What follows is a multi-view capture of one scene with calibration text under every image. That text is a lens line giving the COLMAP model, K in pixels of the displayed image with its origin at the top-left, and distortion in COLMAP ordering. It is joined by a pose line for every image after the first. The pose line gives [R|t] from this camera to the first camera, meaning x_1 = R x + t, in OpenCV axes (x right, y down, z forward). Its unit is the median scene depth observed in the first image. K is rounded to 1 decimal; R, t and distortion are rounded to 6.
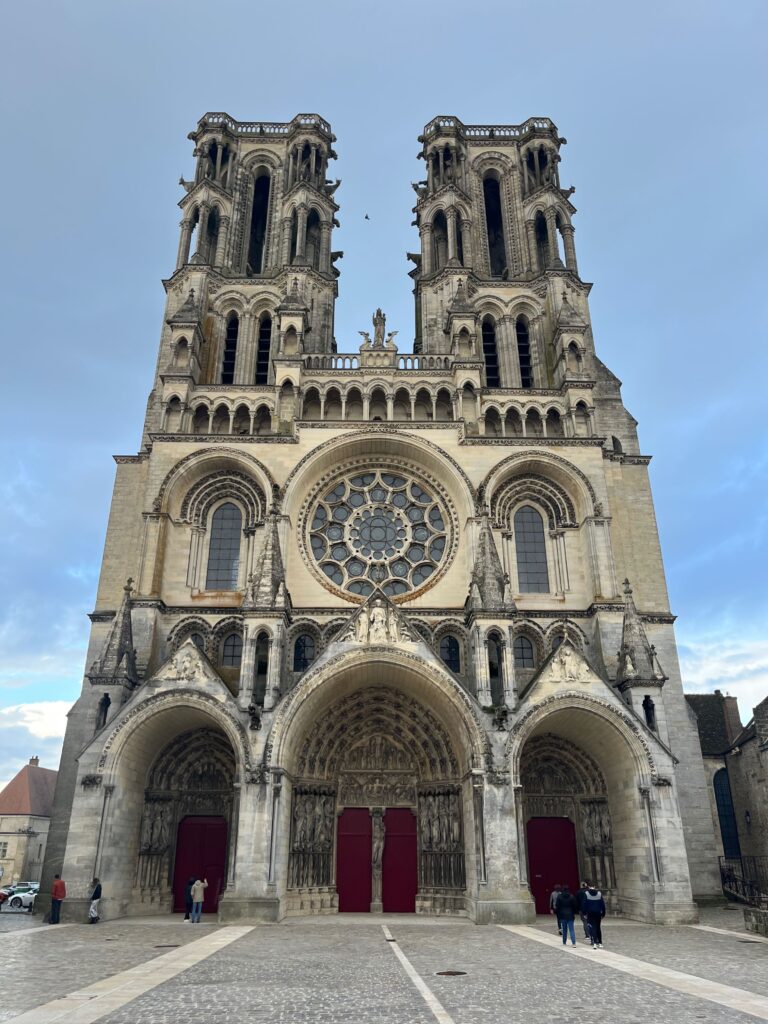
lens RADIAL K [[769.7, 0, 375.4], [0, 769.7, 518.3], [0, 0, 1]] dist [0.058465, -0.080731]
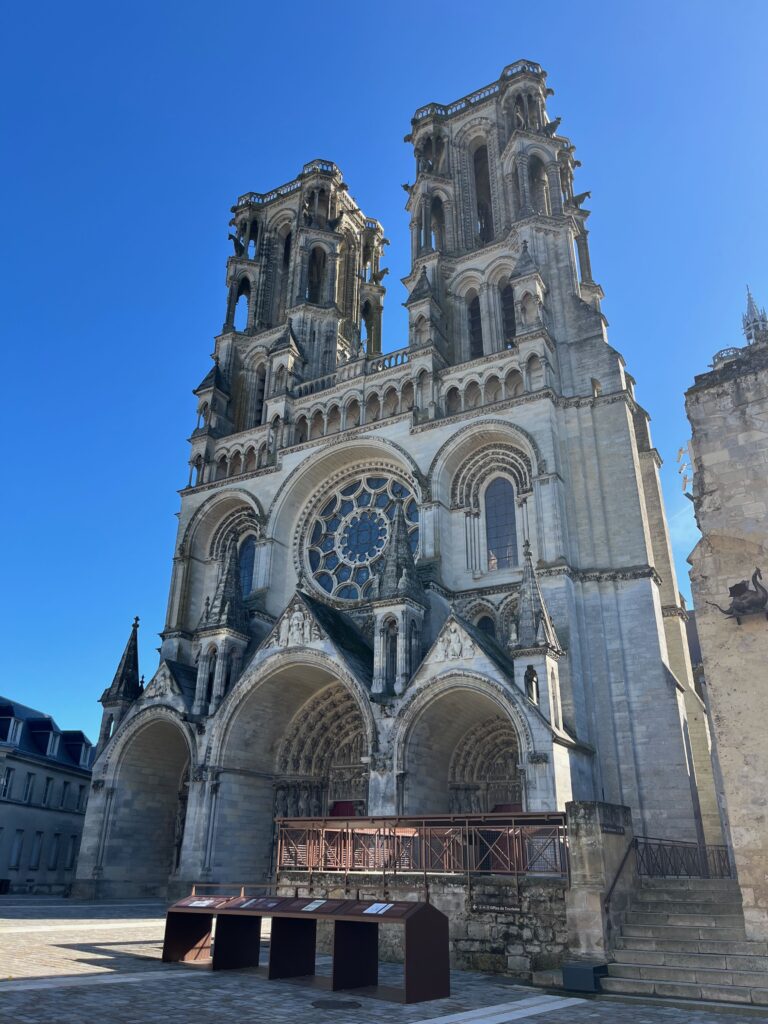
lens RADIAL K [[770.1, 0, 385.3], [0, 770.1, 515.2], [0, 0, 1]] dist [0.054106, -0.076444]
pose [[0.862917, -0.202514, -0.462994, 0.588204], [0.195693, 0.978619, -0.063319, 0.071797], [0.465917, -0.035966, 0.884097, 0.112775]]
